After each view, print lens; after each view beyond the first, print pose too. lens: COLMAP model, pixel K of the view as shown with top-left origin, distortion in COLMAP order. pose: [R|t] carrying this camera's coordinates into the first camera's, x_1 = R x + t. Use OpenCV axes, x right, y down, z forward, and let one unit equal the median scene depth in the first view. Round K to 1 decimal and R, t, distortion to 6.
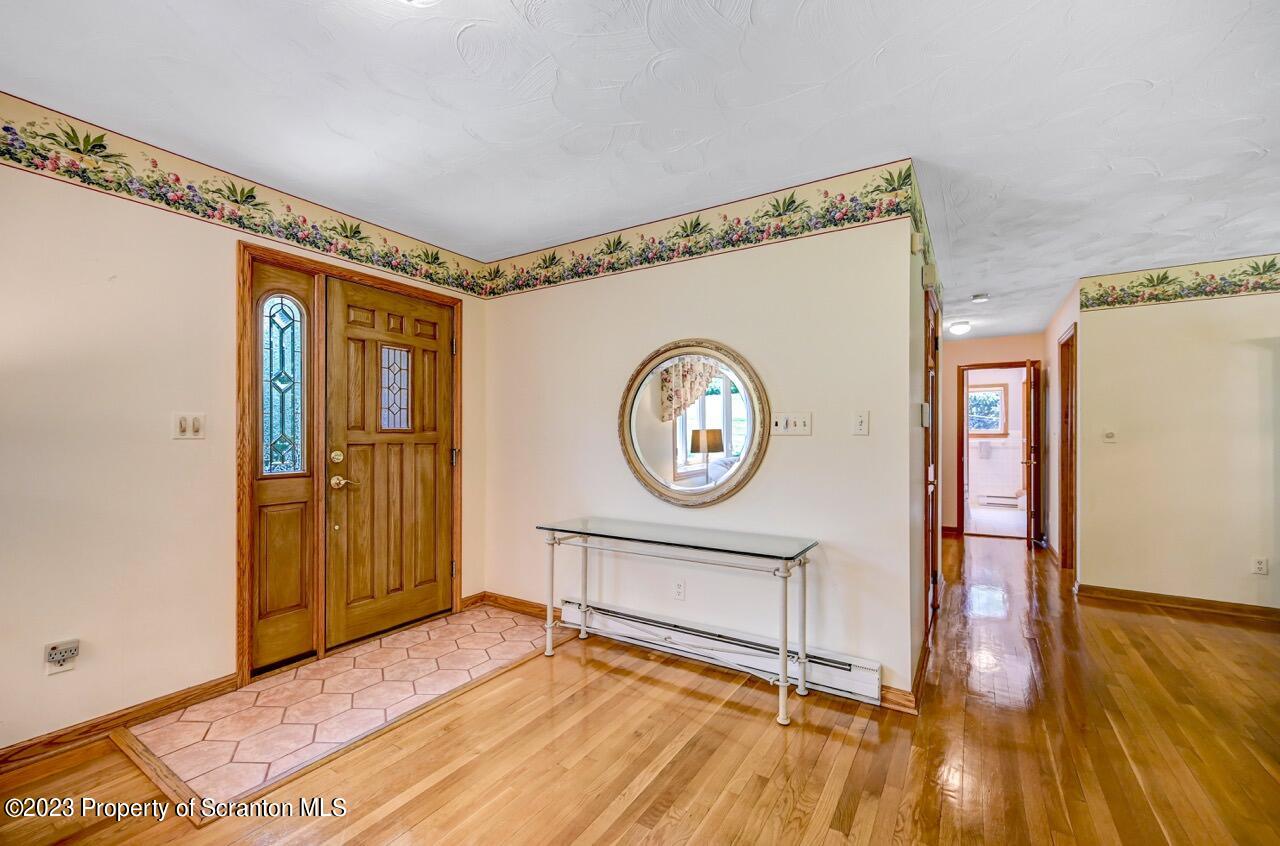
lens RADIAL K [[524.6, 0, 641.2], [0, 524.6, 431.8], [0, 0, 1]] dist [0.002651, 0.000390]
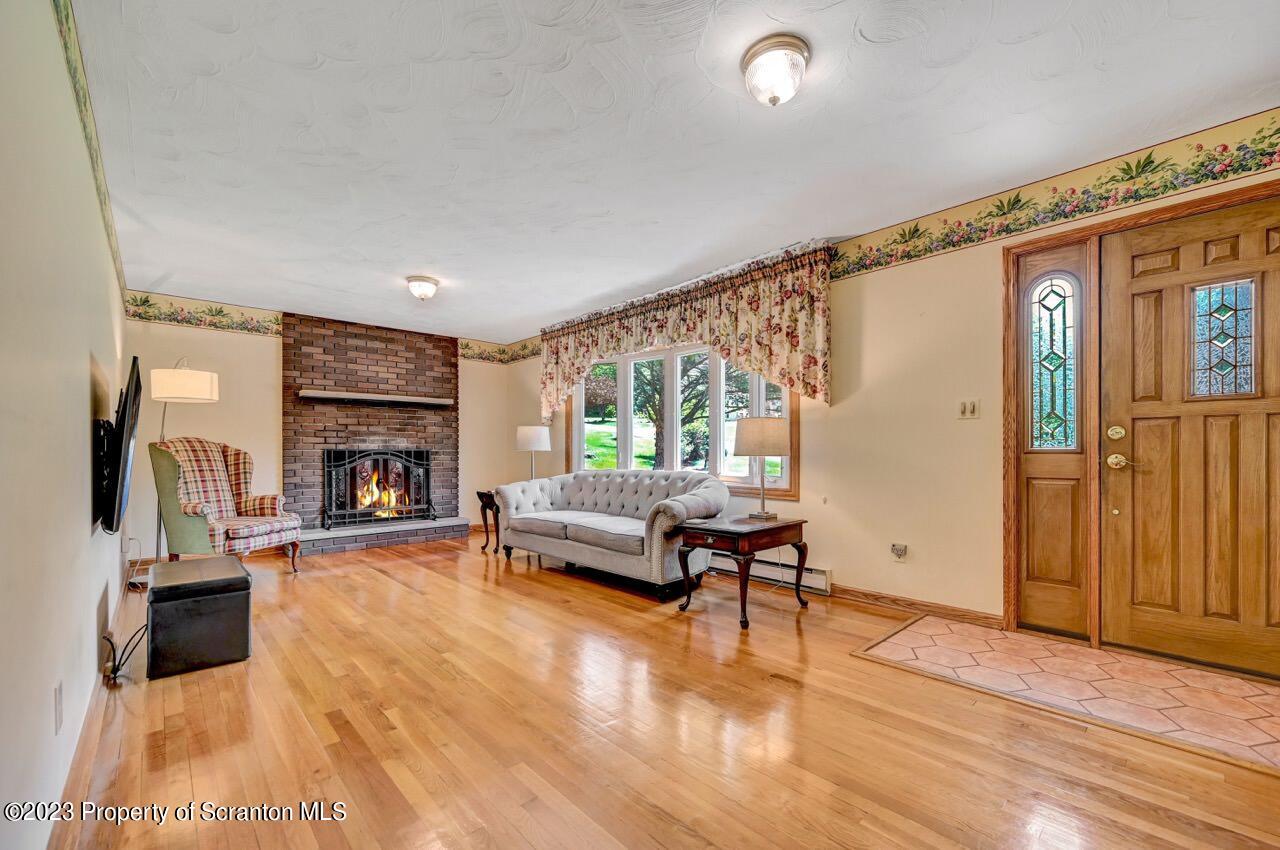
lens RADIAL K [[528.3, 0, 641.3], [0, 528.3, 450.9], [0, 0, 1]] dist [-0.001057, -0.000192]
pose [[-0.261552, -0.001795, -0.965188, 0.485911], [0.009738, 0.999942, -0.004498, 0.072962], [0.965140, -0.010575, -0.261519, 0.447085]]
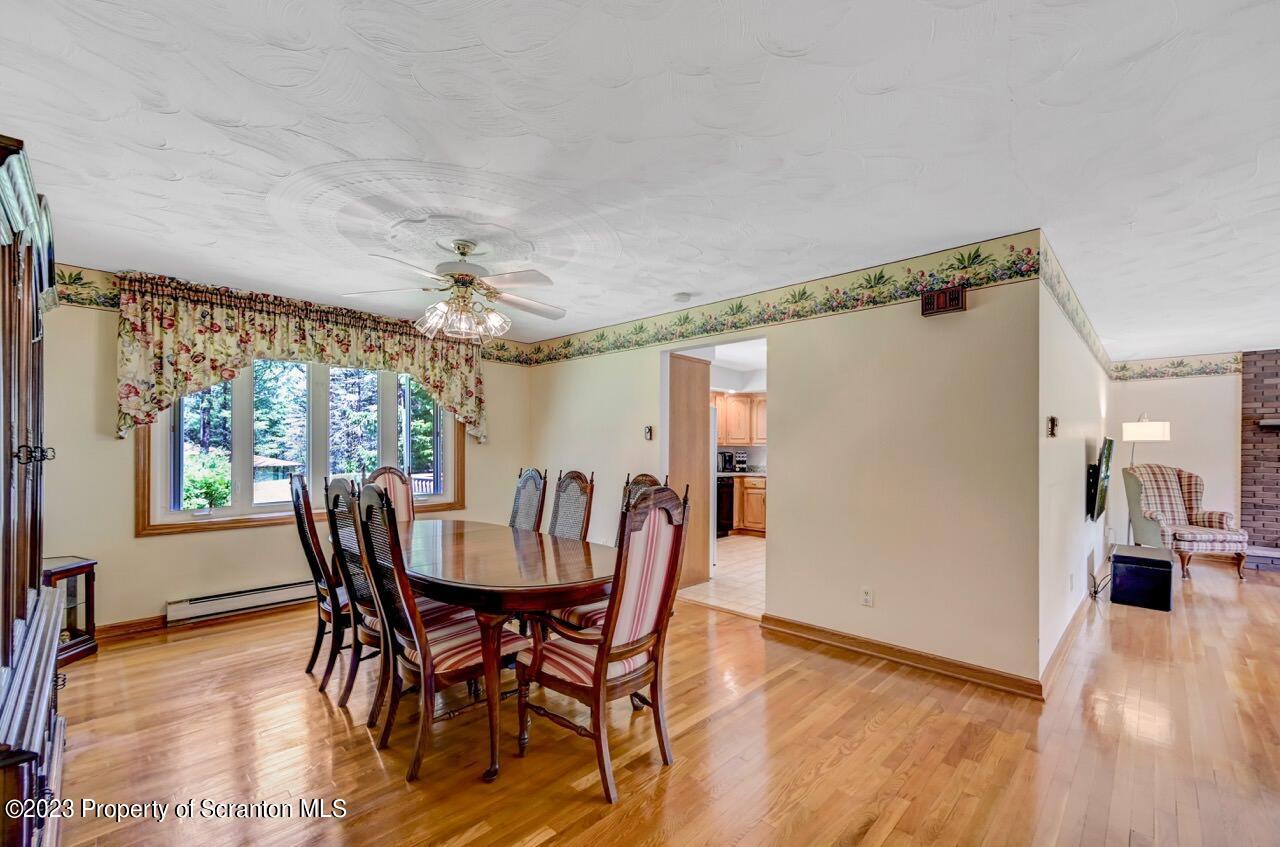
lens RADIAL K [[534.5, 0, 647.1], [0, 534.5, 448.8], [0, 0, 1]] dist [0.001138, 0.000402]
pose [[-0.980396, -0.008084, 0.196872, 0.923513], [-0.009193, 0.999947, -0.004717, -0.014525], [-0.196823, -0.006434, -0.980418, 1.297157]]
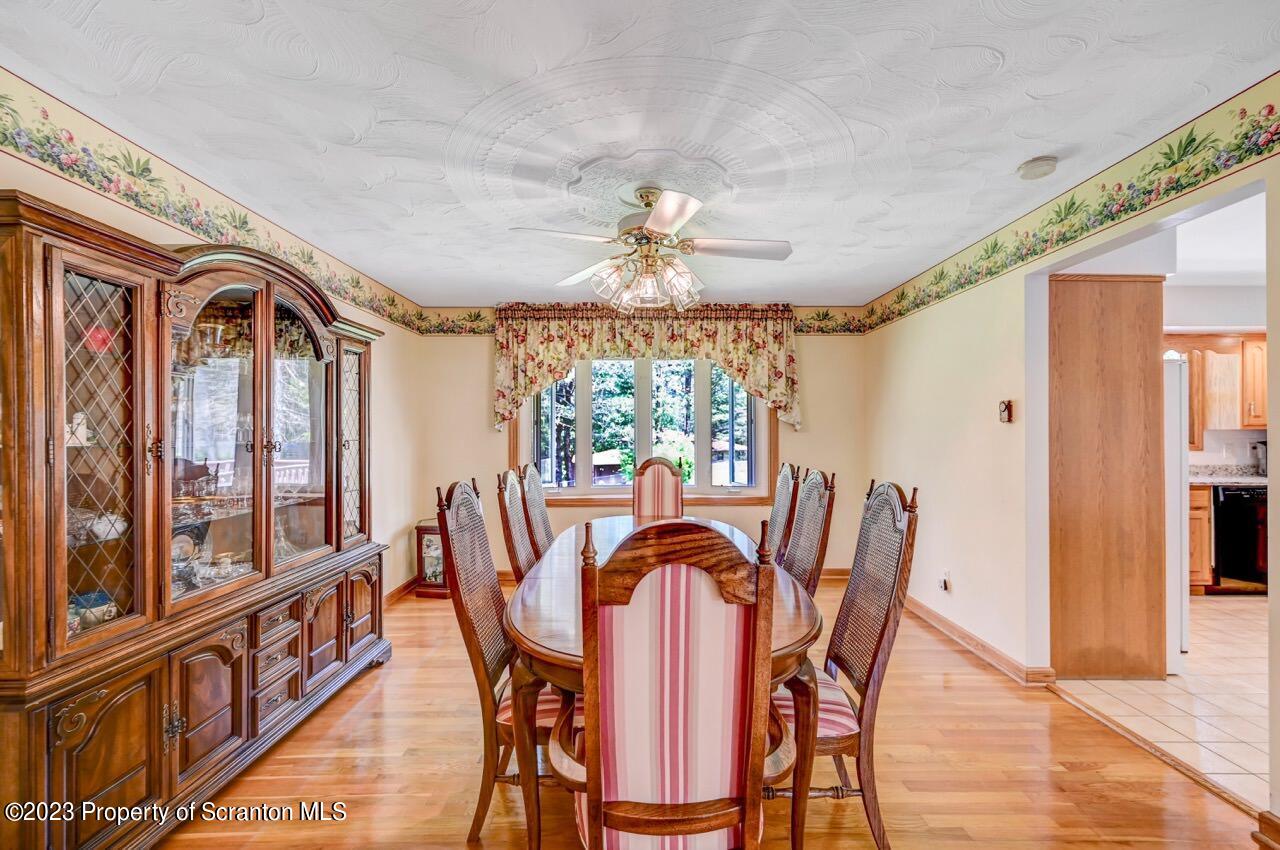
lens RADIAL K [[524.6, 0, 641.2], [0, 524.6, 433.8], [0, 0, 1]] dist [0.002651, 0.000390]
pose [[-0.539675, -0.000124, 0.841873, 0.781456], [-0.003562, 0.999991, -0.002136, -0.023604], [-0.841866, -0.004152, -0.539671, 0.833569]]
